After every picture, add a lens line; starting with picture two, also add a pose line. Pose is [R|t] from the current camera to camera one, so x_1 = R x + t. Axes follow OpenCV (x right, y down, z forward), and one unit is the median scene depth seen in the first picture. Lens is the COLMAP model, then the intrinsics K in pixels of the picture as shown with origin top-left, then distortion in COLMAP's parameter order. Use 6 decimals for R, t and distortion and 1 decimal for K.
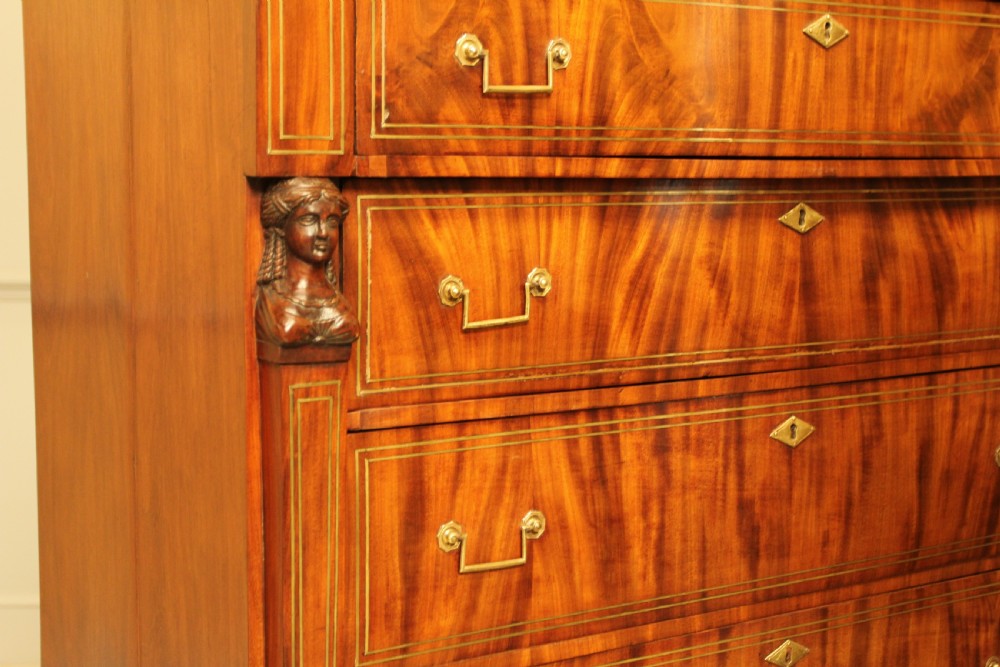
lens RADIAL K [[1657.4, 0, 565.8], [0, 1657.4, 334.5], [0, 0, 1]] dist [0.005460, 0.000000]
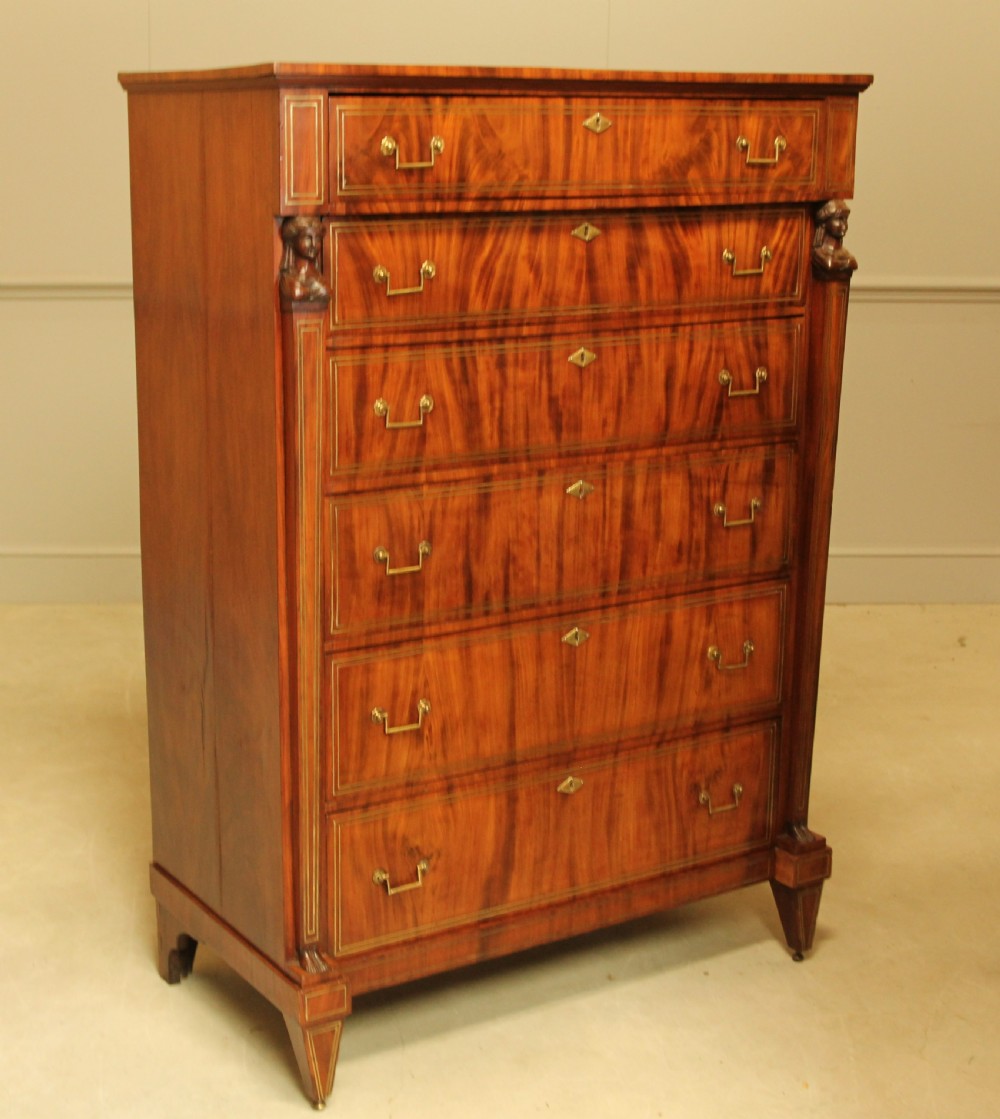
lens RADIAL K [[1866.0, 0, 421.3], [0, 1866.0, 540.1], [0, 0, 1]] dist [-0.078167, 0.000000]
pose [[0.997698, 0.004663, -0.067659, 0.108578], [0.002614, 0.994247, 0.107078, 0.041992], [0.067769, -0.107009, 0.991946, -0.999834]]
